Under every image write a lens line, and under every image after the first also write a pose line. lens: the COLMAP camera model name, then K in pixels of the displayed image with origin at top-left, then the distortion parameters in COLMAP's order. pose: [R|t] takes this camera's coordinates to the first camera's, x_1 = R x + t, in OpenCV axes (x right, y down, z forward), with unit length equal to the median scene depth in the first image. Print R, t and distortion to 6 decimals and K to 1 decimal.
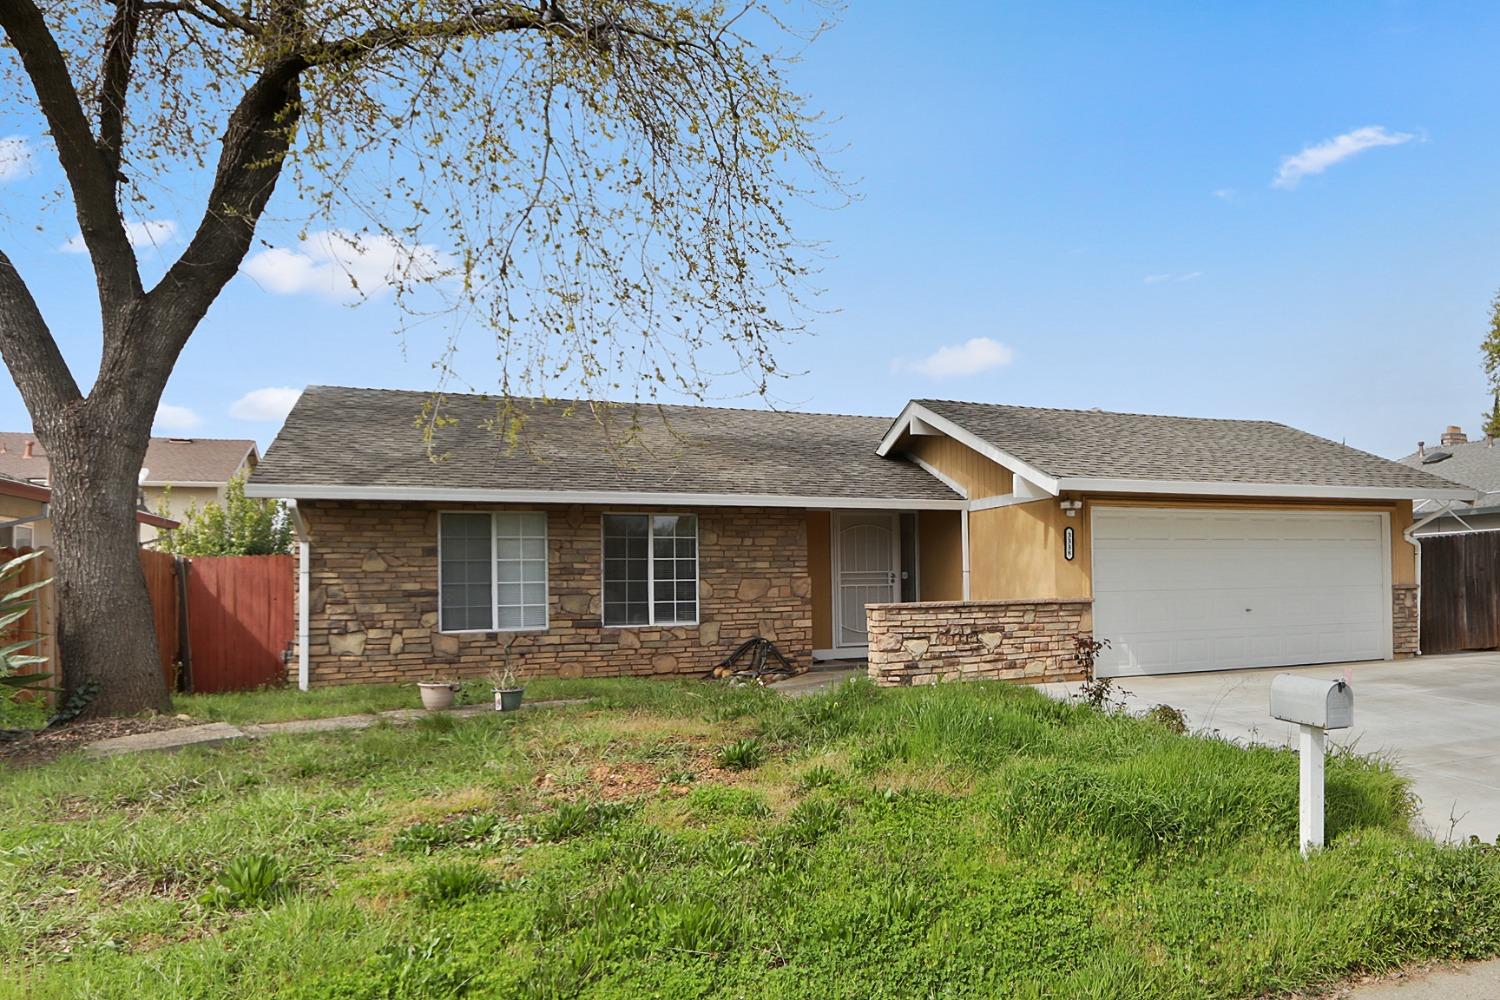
lens RADIAL K [[704.4, 0, 751.8], [0, 704.4, 498.9], [0, 0, 1]] dist [-0.001912, -0.000166]
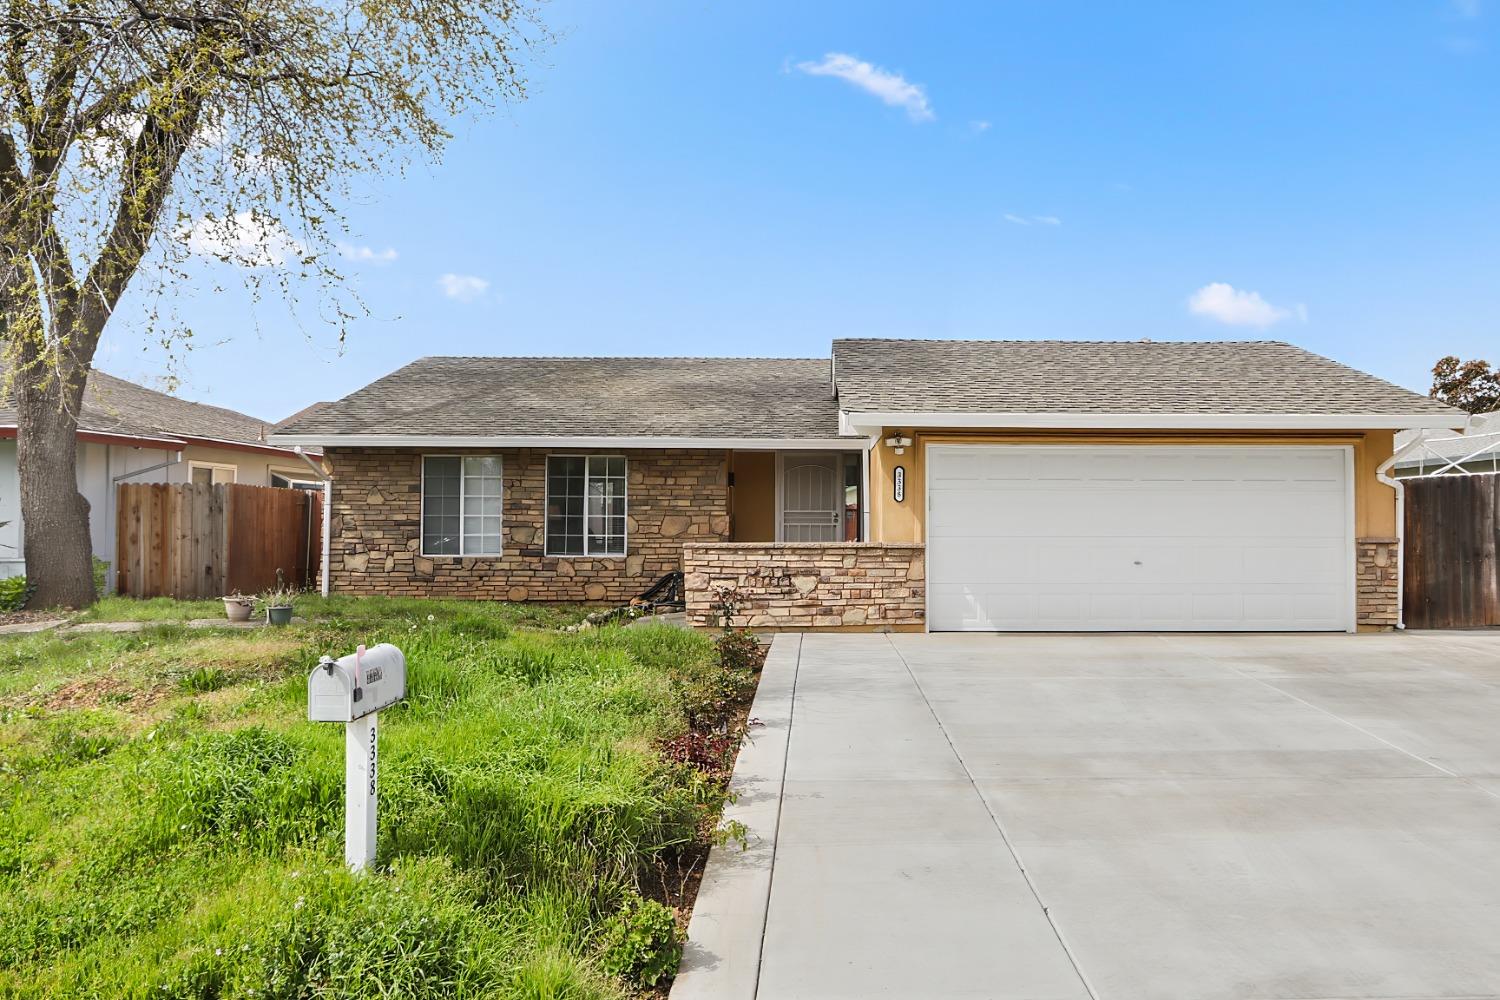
lens RADIAL K [[629.1, 0, 750.0], [0, 629.1, 446.1], [0, 0, 1]] dist [-0.006747, -0.000190]
pose [[0.961772, -0.012547, -0.273565, 0.401755], [0.013708, 0.999903, 0.002334, 0.007504], [0.273509, -0.005995, 0.961851, 0.125294]]
